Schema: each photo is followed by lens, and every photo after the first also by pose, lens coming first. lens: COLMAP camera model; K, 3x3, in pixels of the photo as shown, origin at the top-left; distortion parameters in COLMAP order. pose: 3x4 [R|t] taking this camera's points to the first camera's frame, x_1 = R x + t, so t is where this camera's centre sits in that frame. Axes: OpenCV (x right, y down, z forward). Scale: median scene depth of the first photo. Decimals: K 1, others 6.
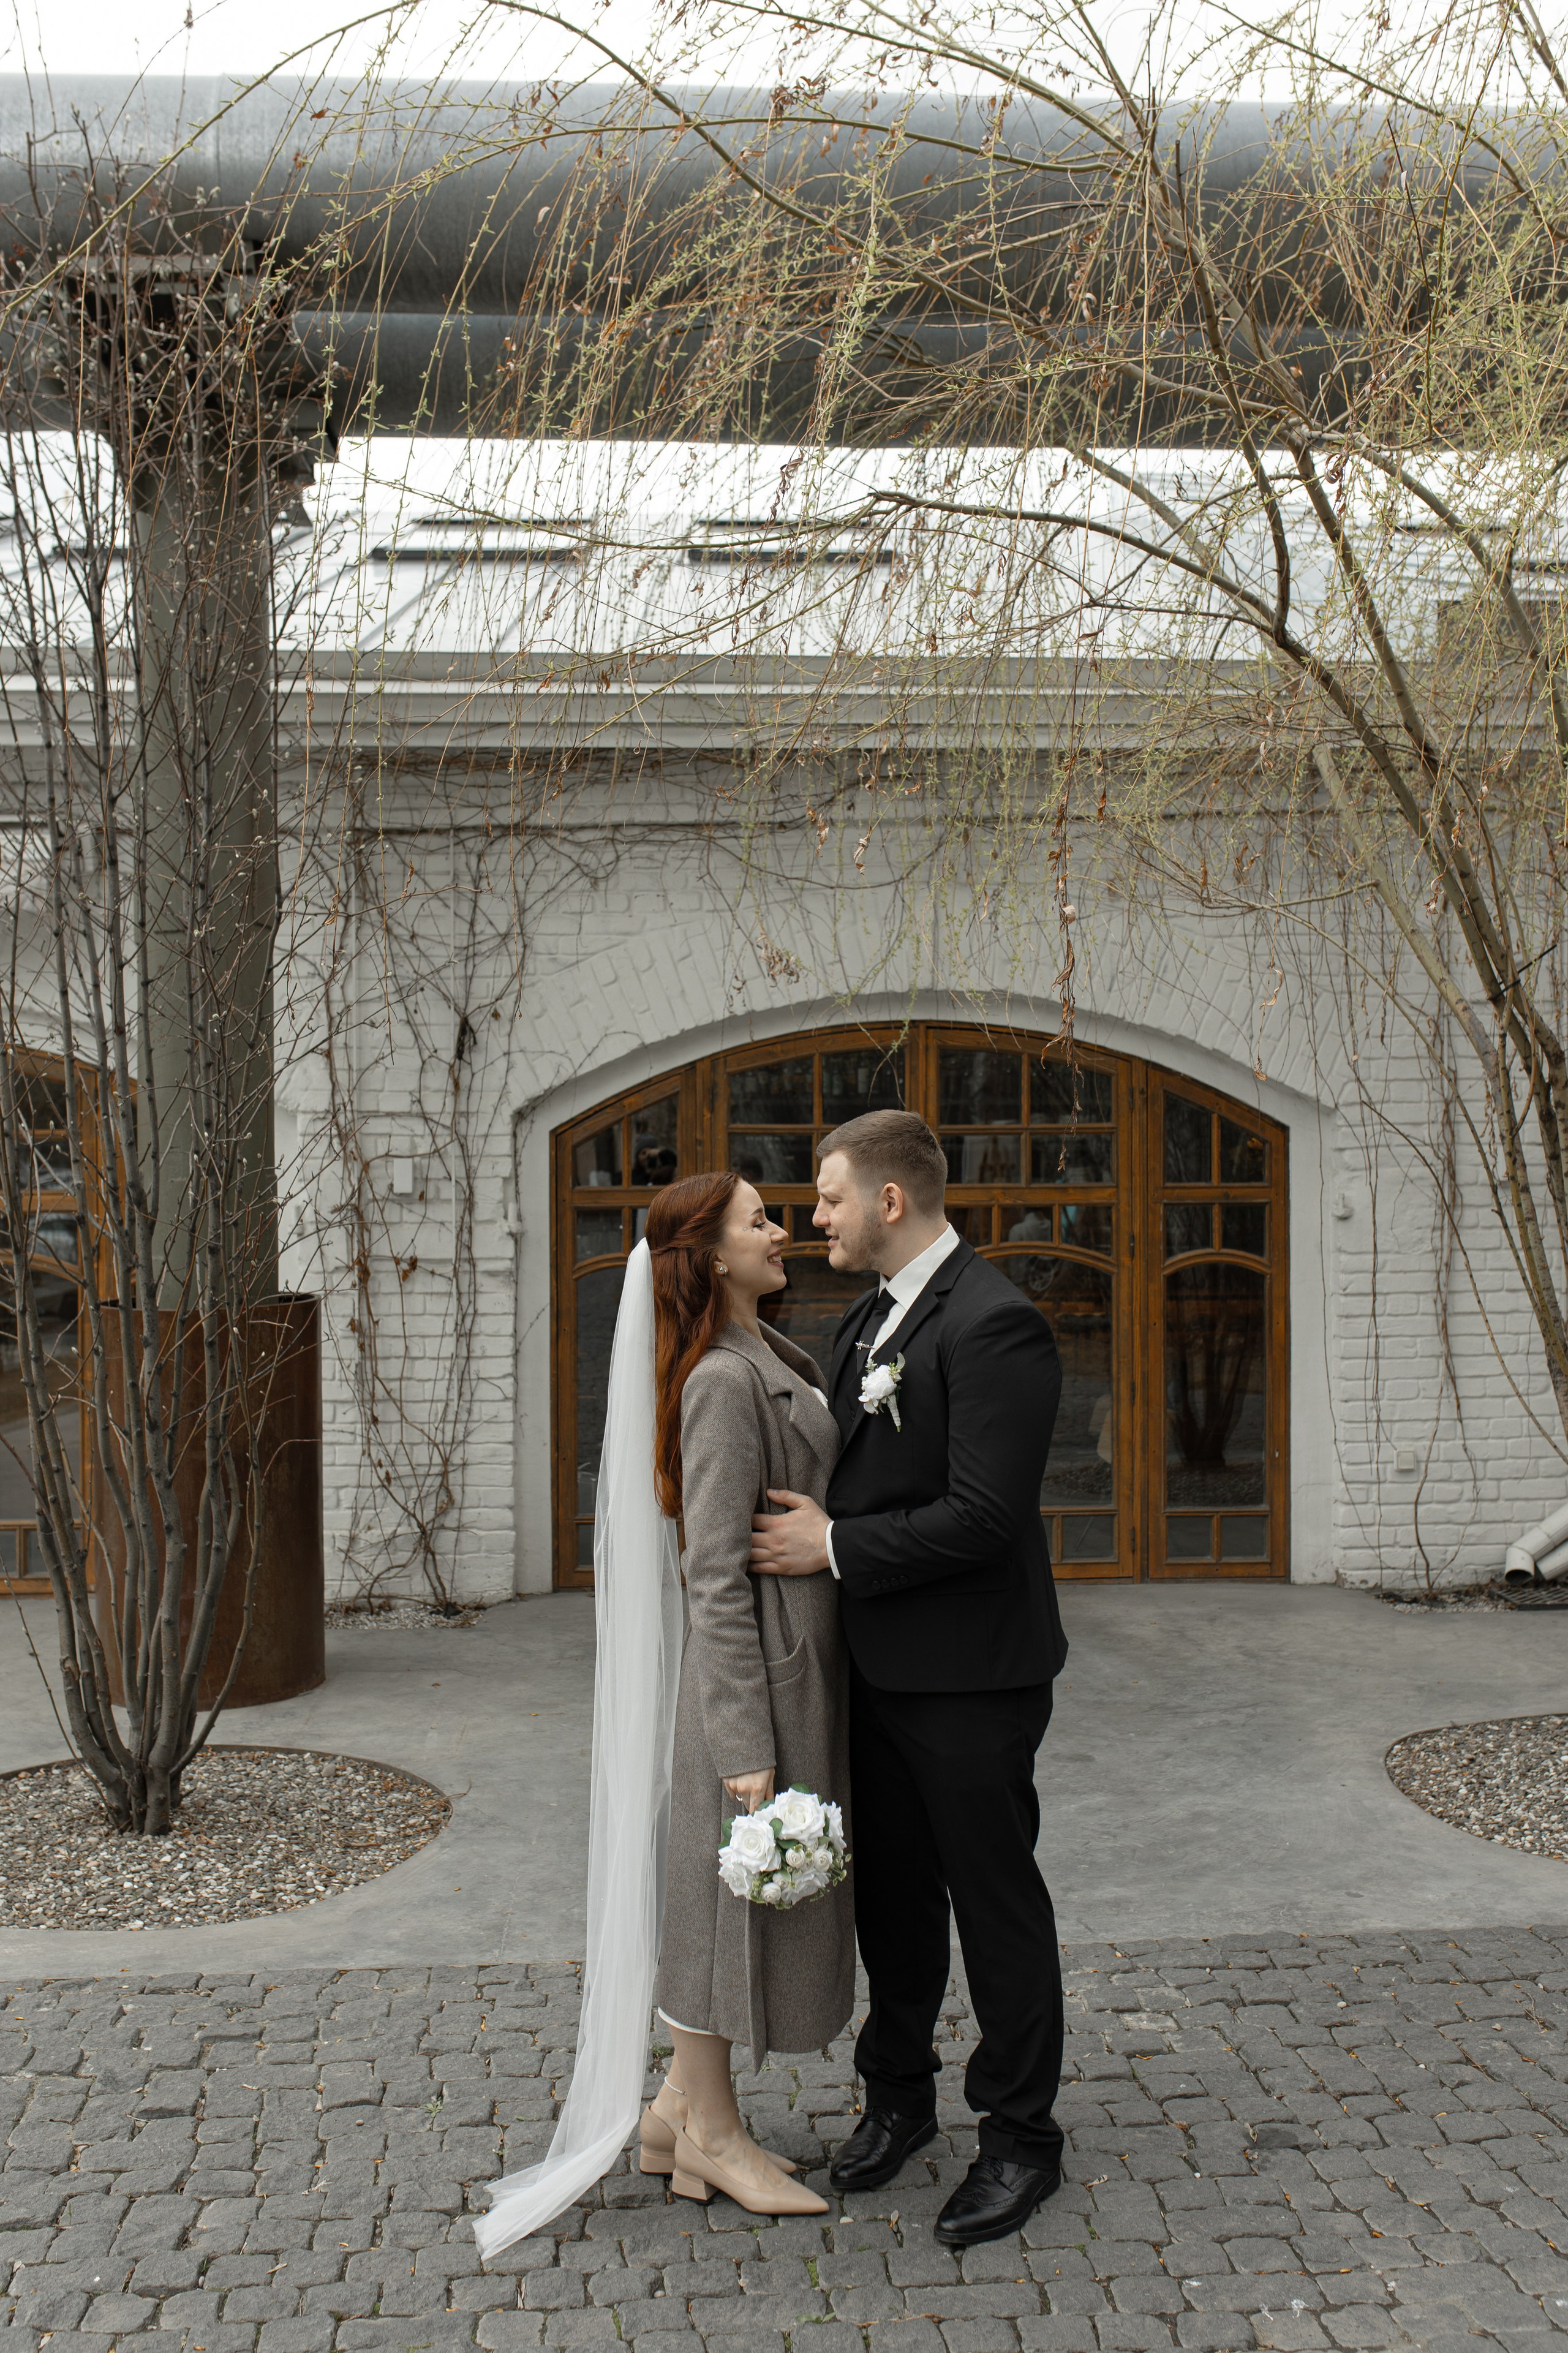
lens RADIAL K [[2210.7, 0, 745.1], [0, 2210.7, 1219.0], [0, 0, 1]] dist [0.000731, 0.000000]
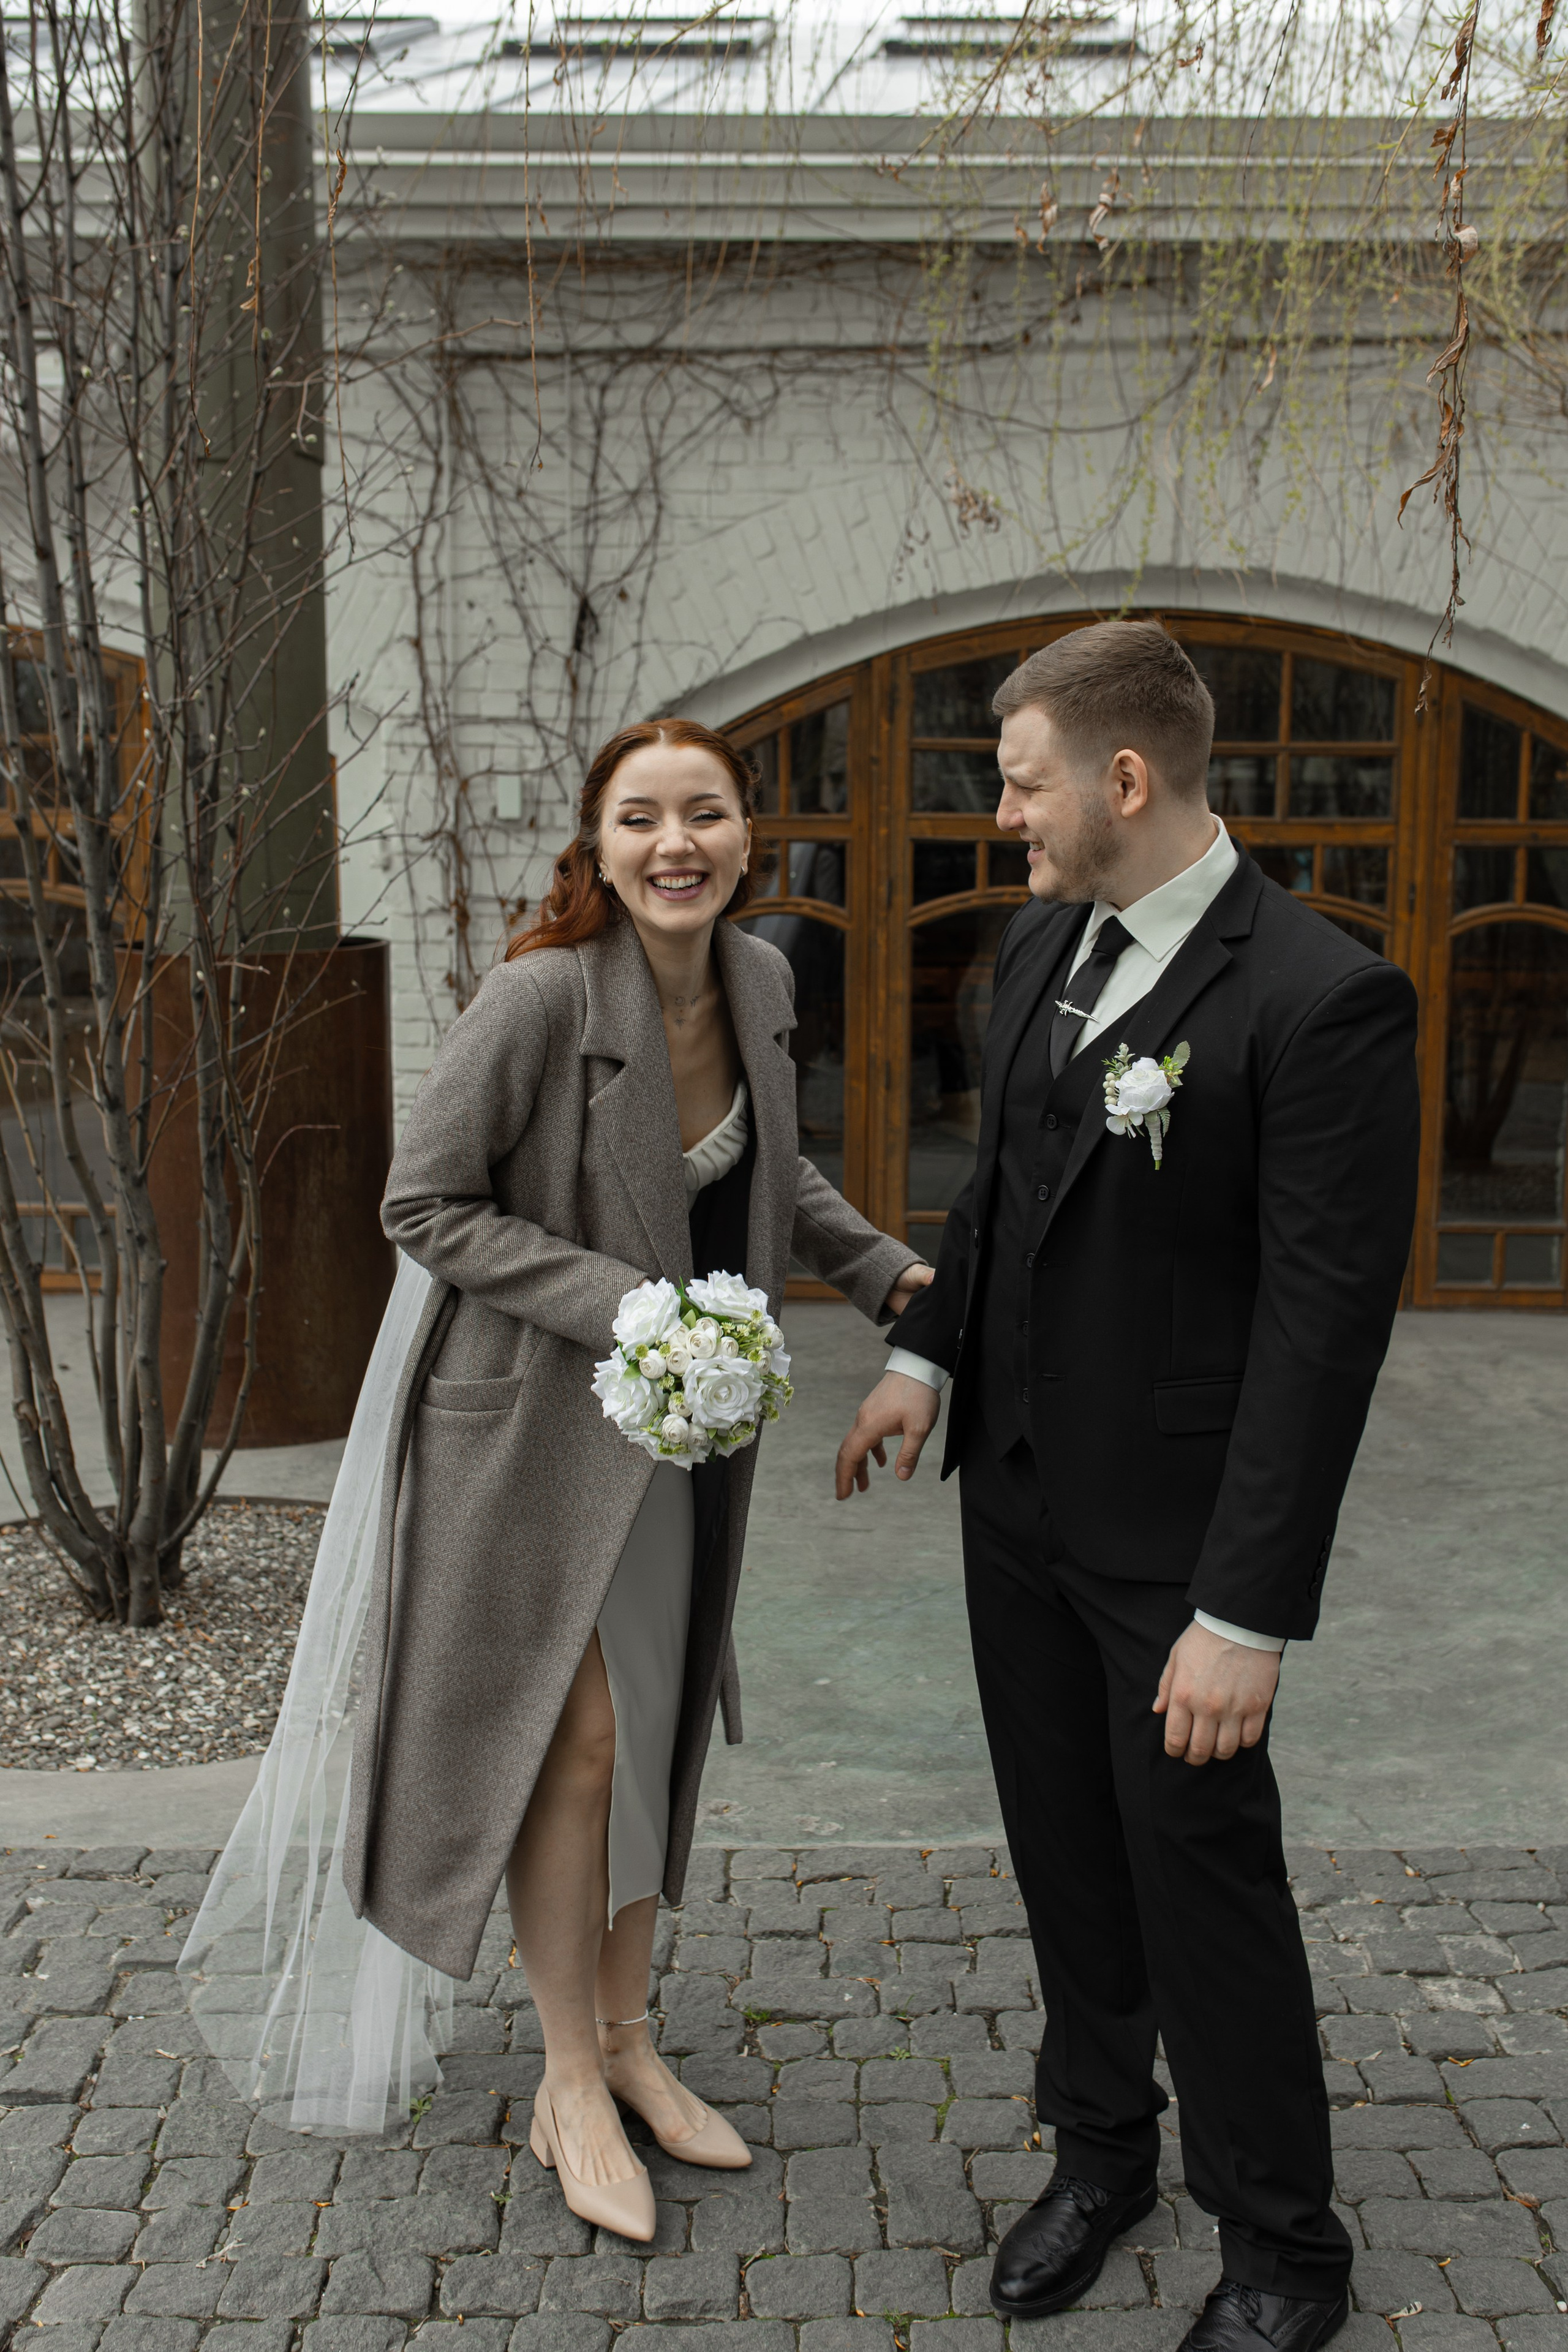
lens RADIAL K [[2210.0, 0, 824.6], [0, 2210.0, 1156.5], [0, 0, 1]] dist [0.000731, 0.000000]
pose [[0.998259, 0.021649, -0.054866, 0.008767], [-0.014900, 0.992594, 0.120564, 0.012263], [0.057070, -0.119536, 0.991188, 0.188269]]
